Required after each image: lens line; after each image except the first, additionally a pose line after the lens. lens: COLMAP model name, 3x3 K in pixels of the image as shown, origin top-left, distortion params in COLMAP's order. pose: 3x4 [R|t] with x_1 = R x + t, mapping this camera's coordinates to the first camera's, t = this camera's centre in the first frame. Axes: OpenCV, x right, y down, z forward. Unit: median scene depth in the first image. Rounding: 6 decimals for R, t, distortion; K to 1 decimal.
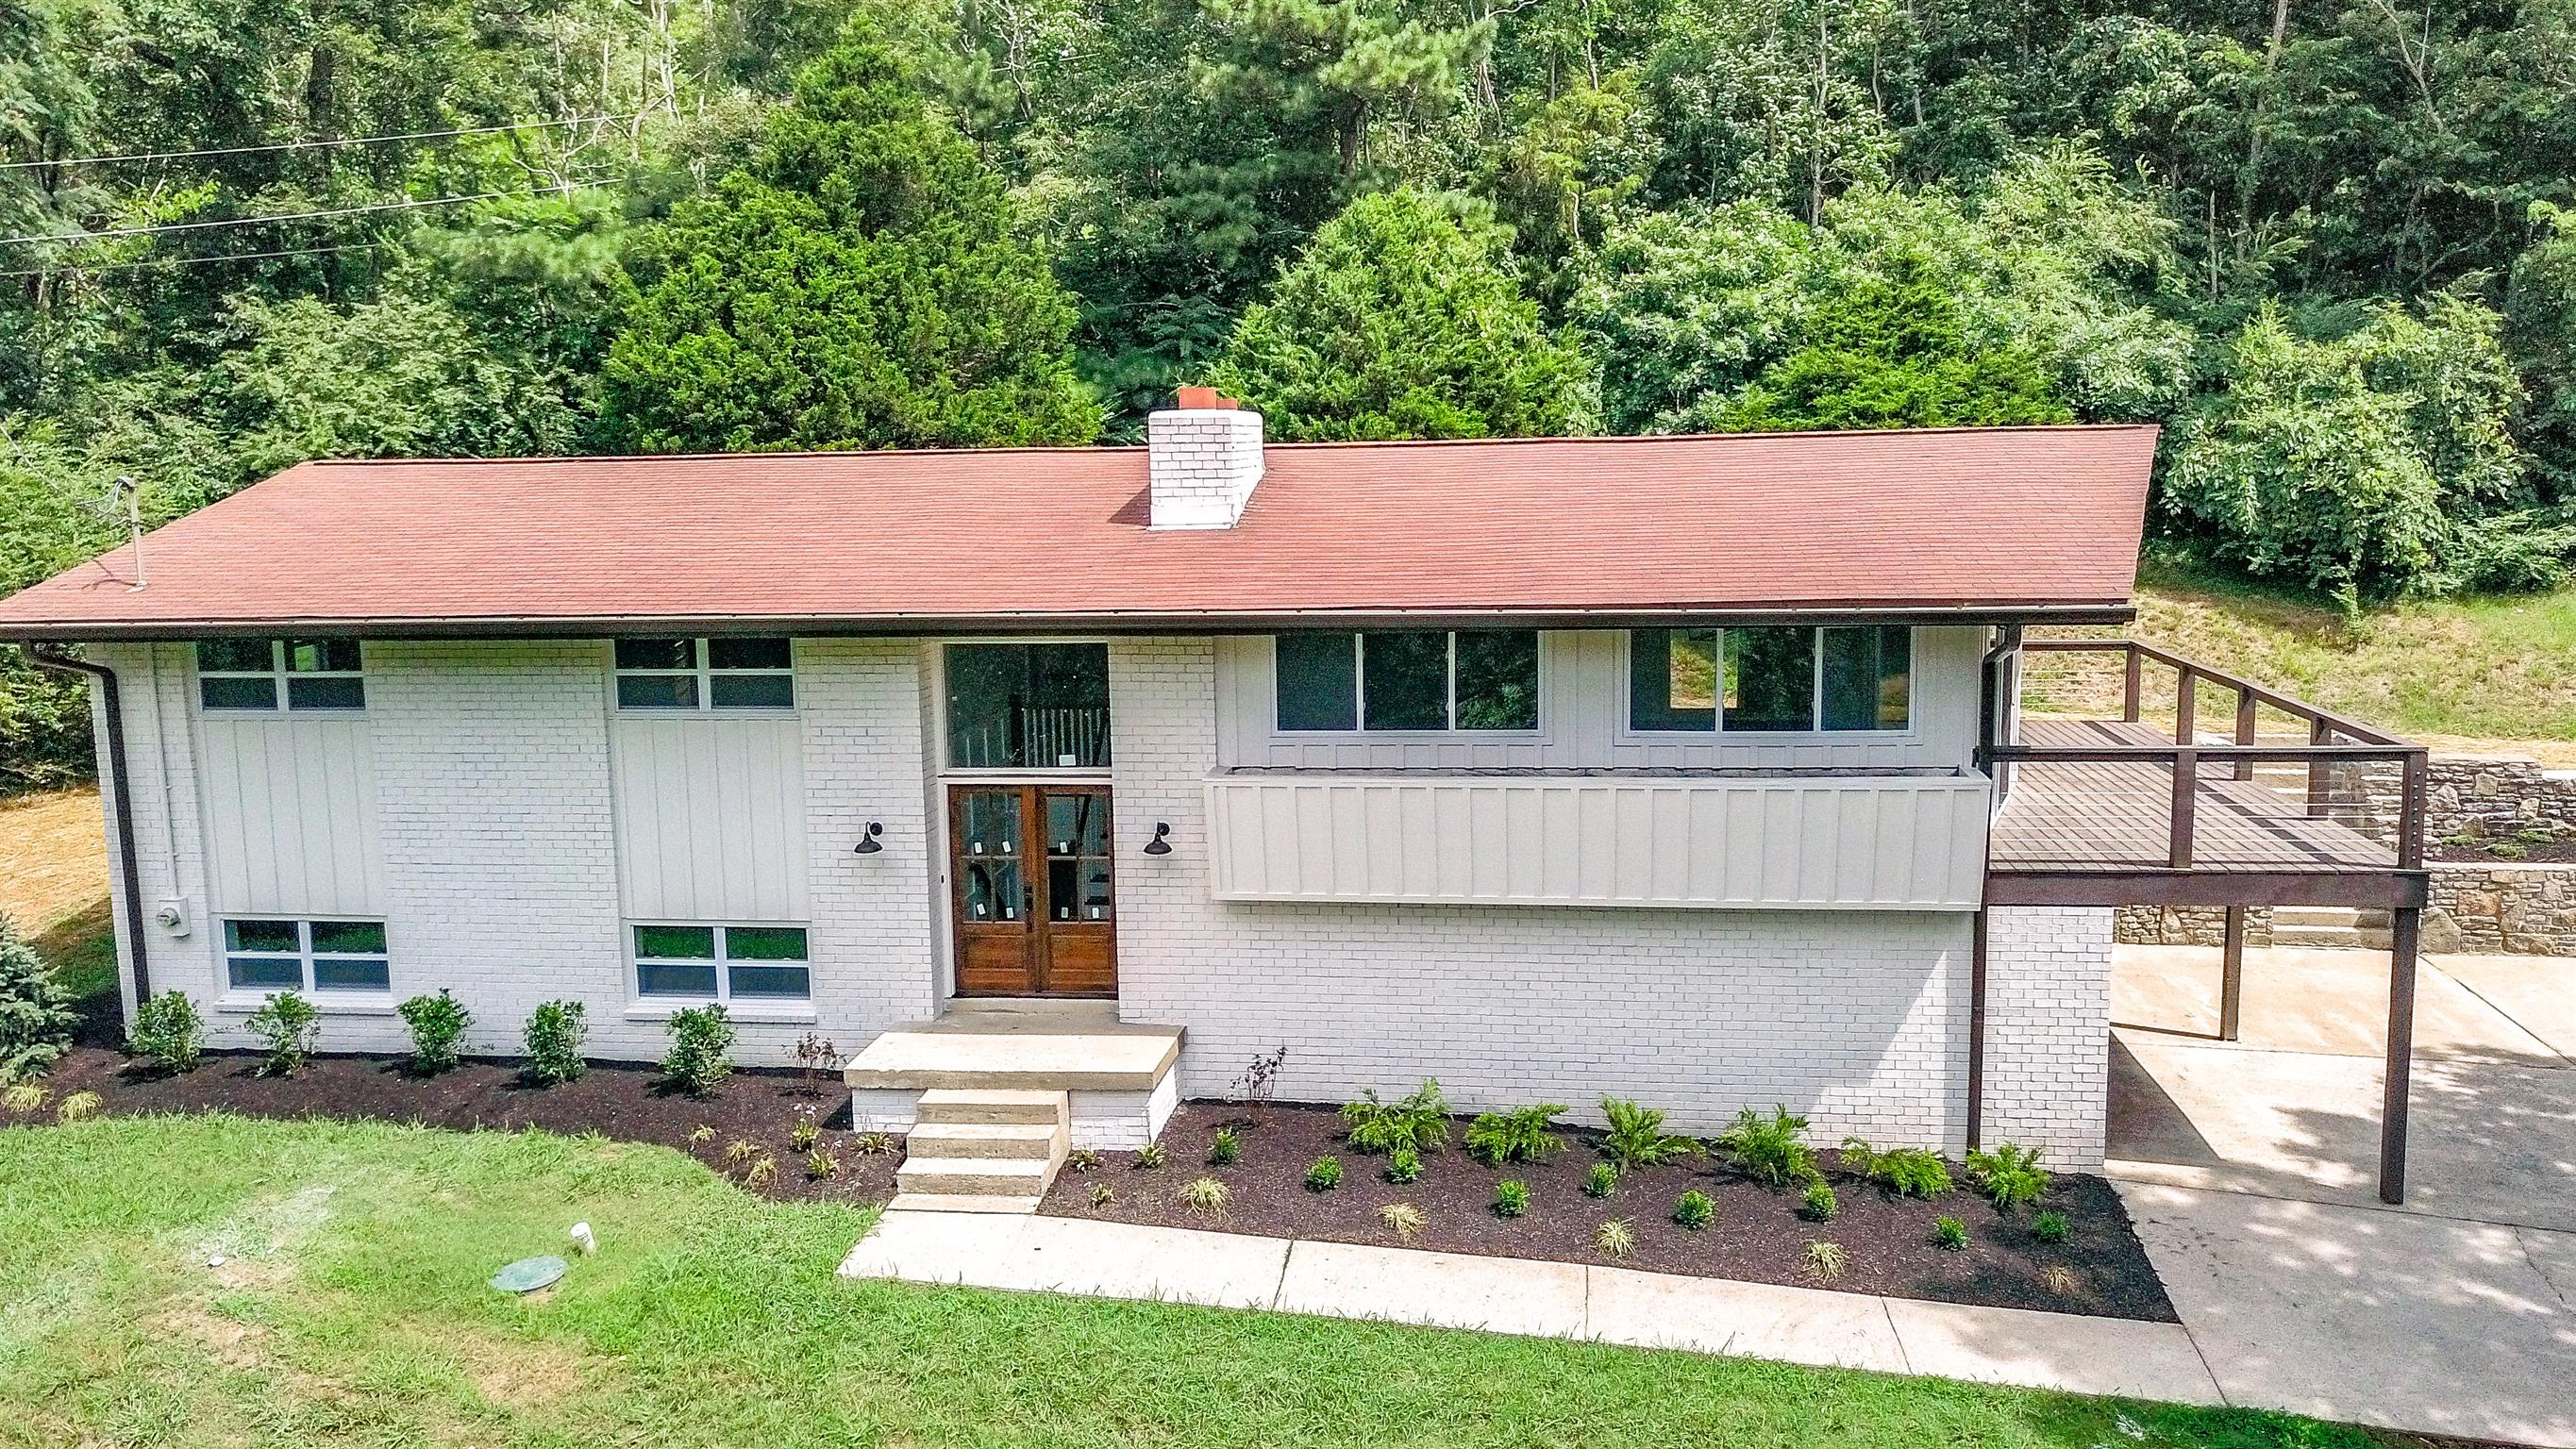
lens RADIAL K [[1998.2, 0, 1288.0], [0, 1998.2, 724.5], [0, 0, 1]] dist [0.007641, 0.005248]
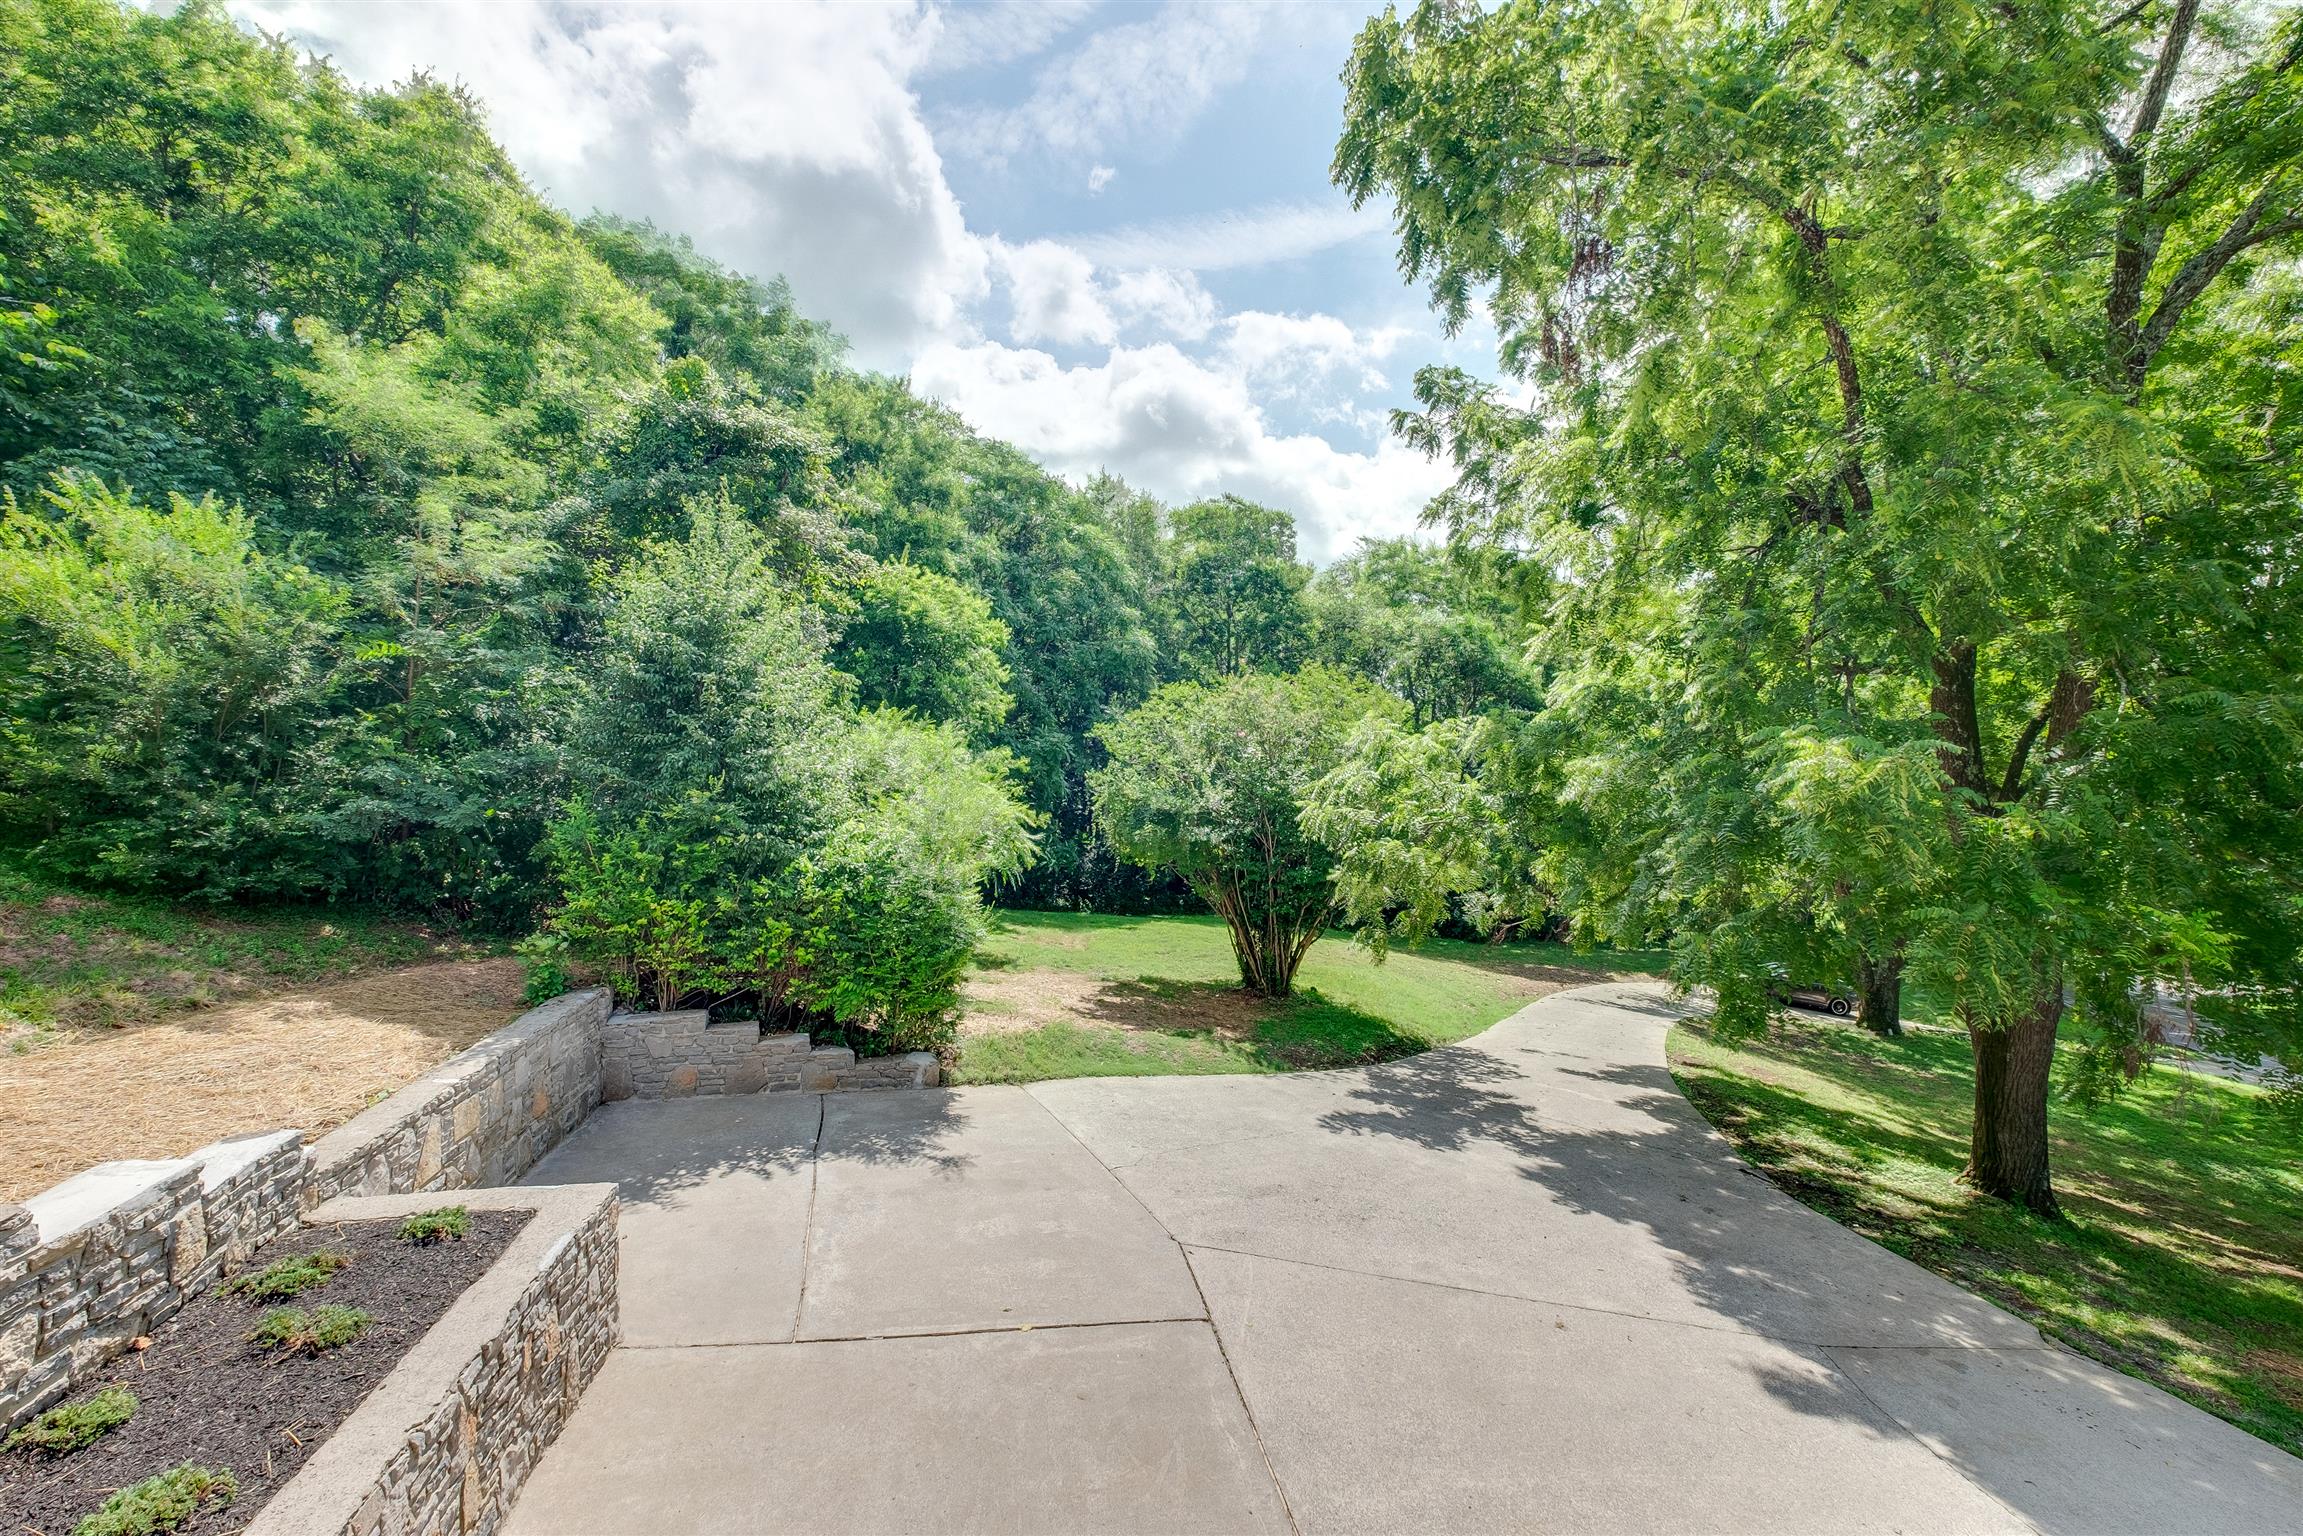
lens RADIAL K [[994.3, 0, 1127.2], [0, 994.3, 772.0], [0, 0, 1]] dist [0.017791, 0.000194]
pose [[-0.308448, -0.000955, 0.951241, 0.389490], [0.147001, 0.987939, 0.048658, -0.038309], [-0.939814, 0.154841, -0.304588, 0.856305]]
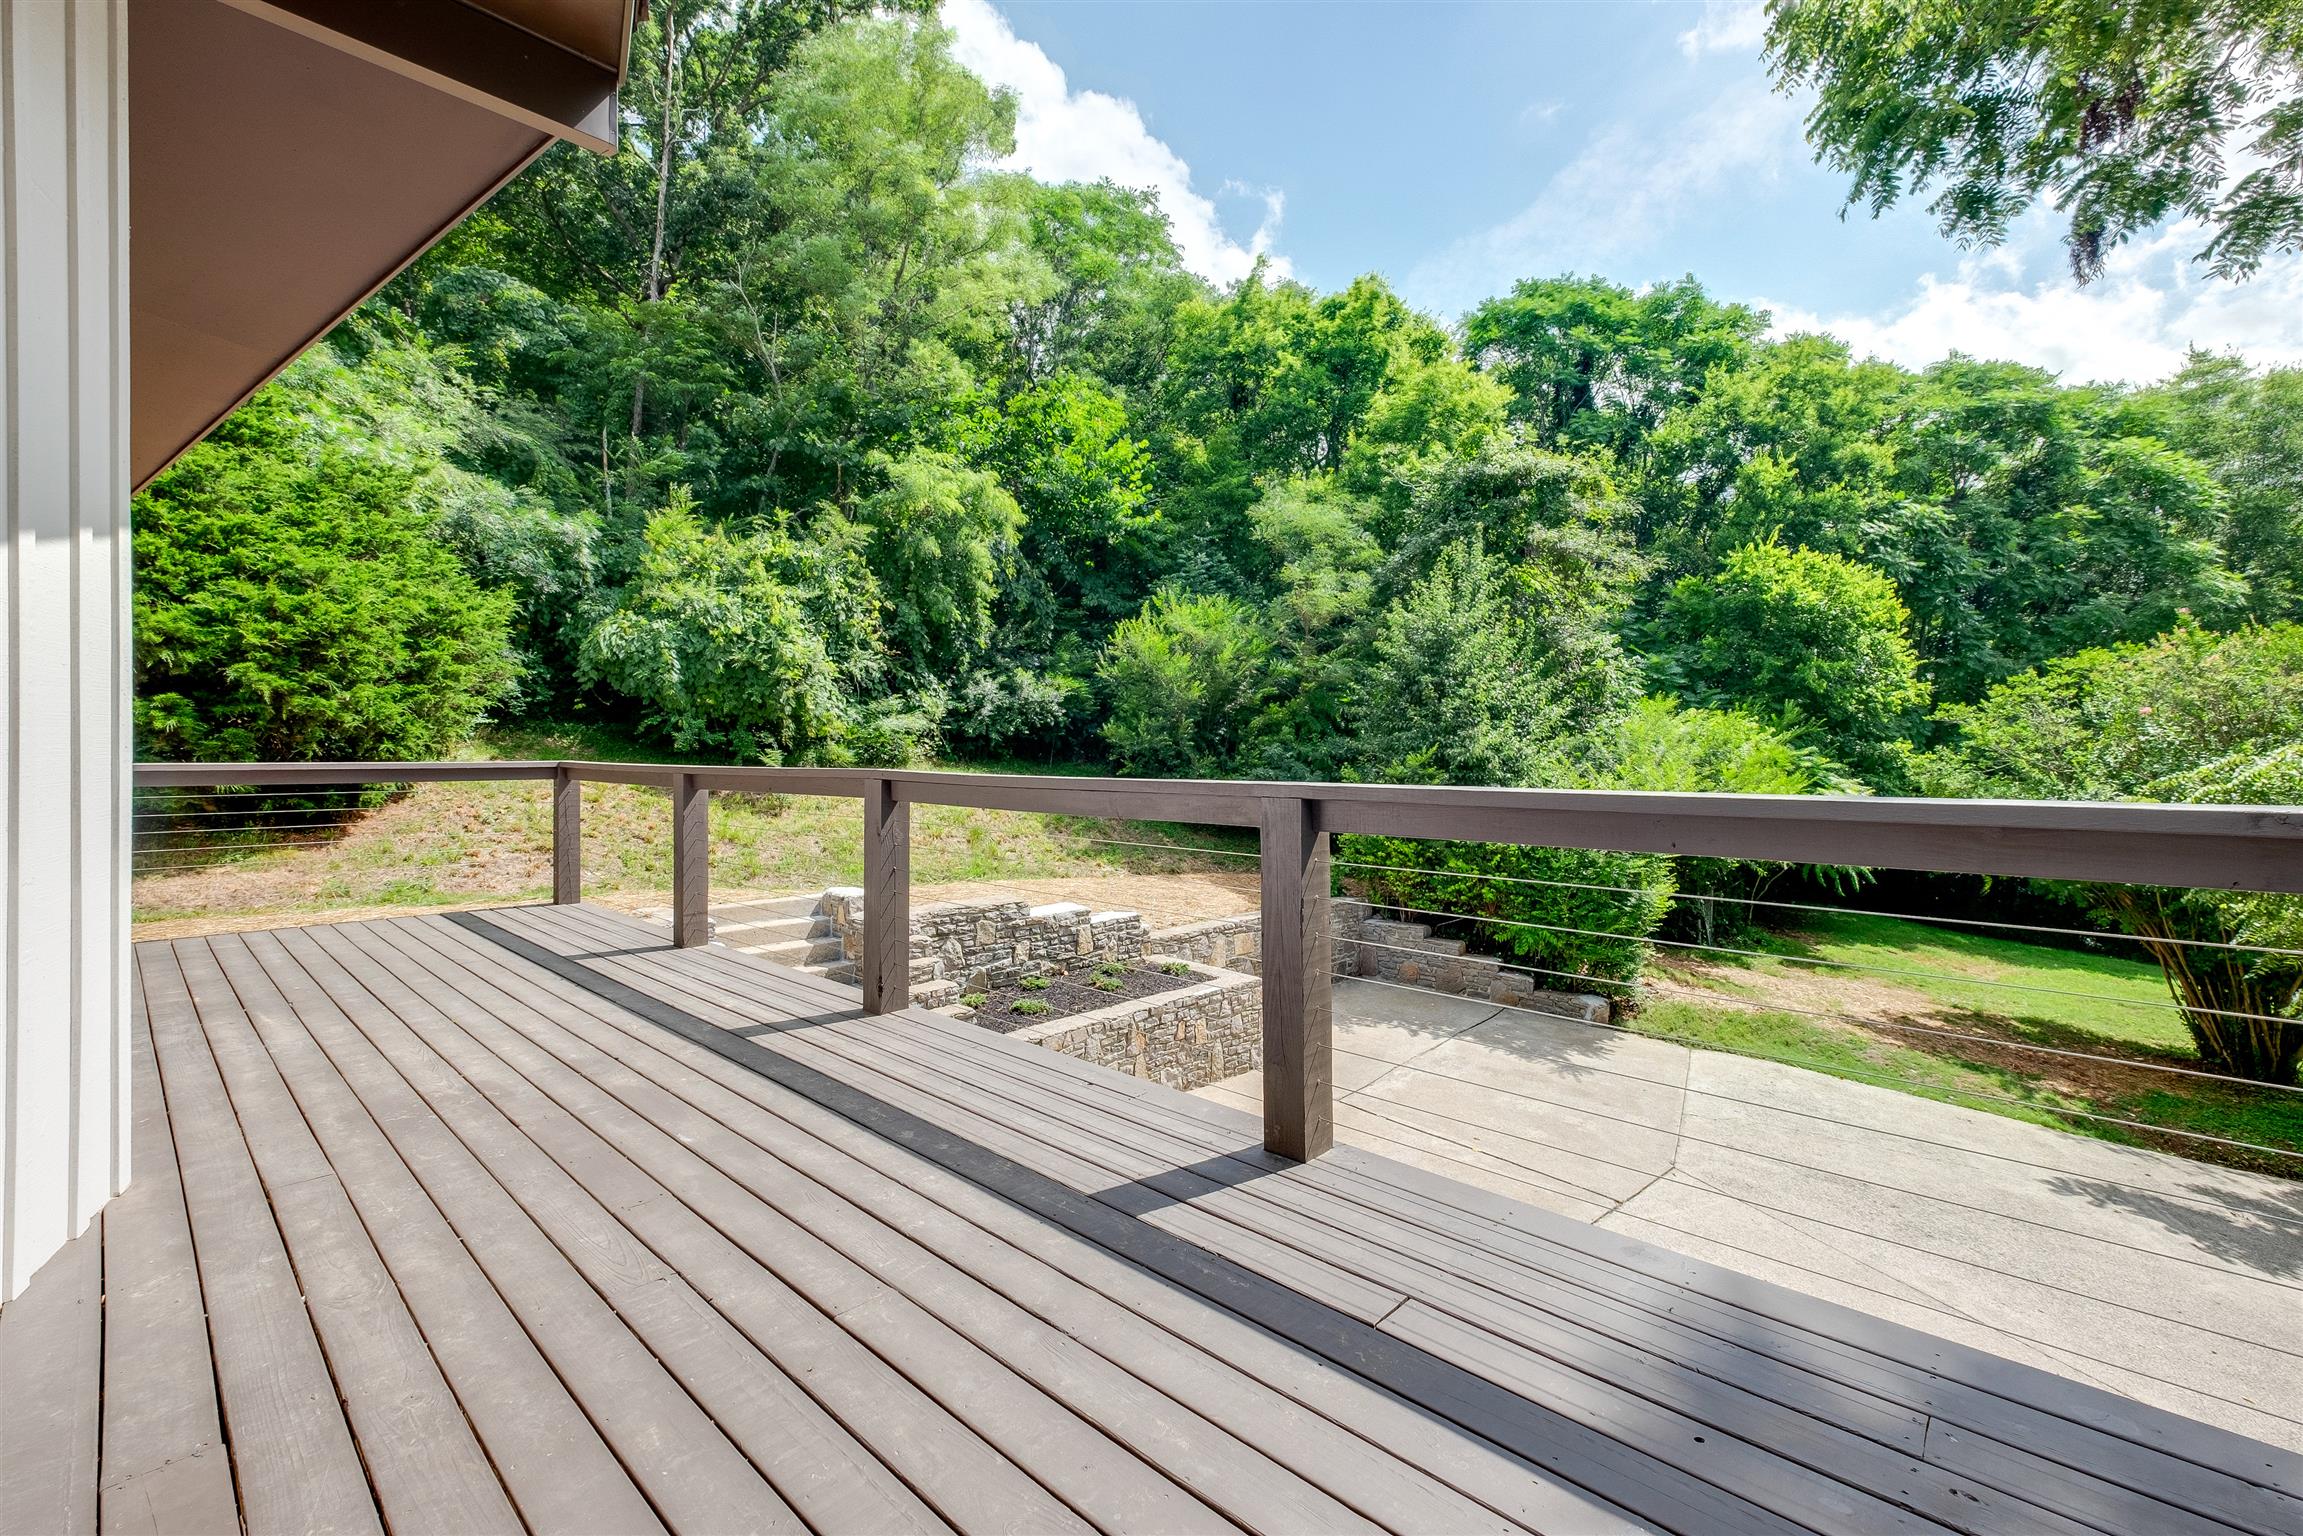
lens RADIAL K [[997.6, 0, 1149.4], [0, 997.6, 745.7], [0, 0, 1]] dist [0.012295, 0.000199]
pose [[0.584544, 0.023645, 0.811018, 0.276162], [0.106617, 0.988669, -0.105669, 0.002416], [-0.804327, 0.148237, 0.575399, 0.672708]]
